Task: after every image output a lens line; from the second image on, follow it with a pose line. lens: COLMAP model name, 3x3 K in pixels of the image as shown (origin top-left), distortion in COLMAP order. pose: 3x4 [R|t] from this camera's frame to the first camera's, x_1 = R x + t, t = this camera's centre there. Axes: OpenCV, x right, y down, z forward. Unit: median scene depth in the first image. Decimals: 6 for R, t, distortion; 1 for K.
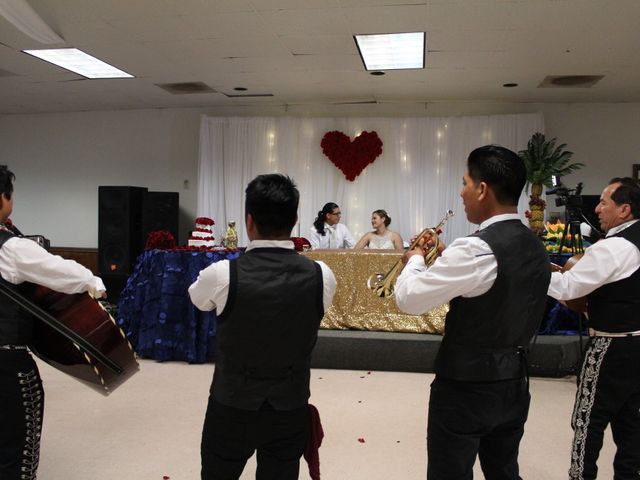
lens RADIAL K [[1640.4, 0, 320.0], [0, 1640.4, 240.0], [0, 0, 1]] dist [0.005682, 0.227890]
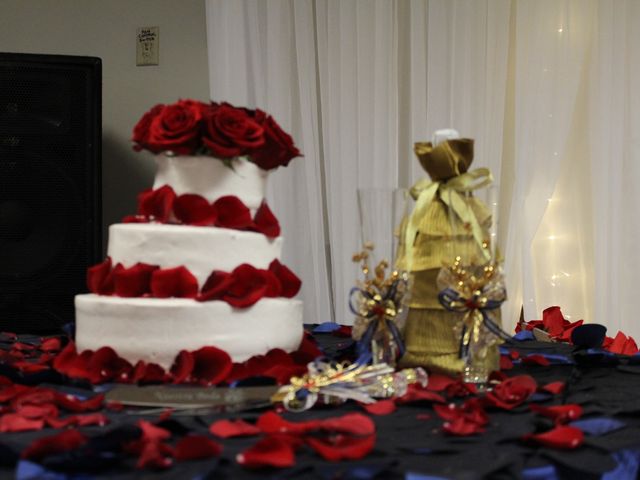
lens RADIAL K [[2052.1, 0, 320.0], [0, 2052.1, 240.0], [0, 0, 1]] dist [-0.309249, -1.000381]
pose [[0.999460, -0.015875, -0.028769, -0.051347], [0.015513, 0.999798, -0.012775, -0.001646], [0.028966, 0.012322, 0.999504, 0.748774]]
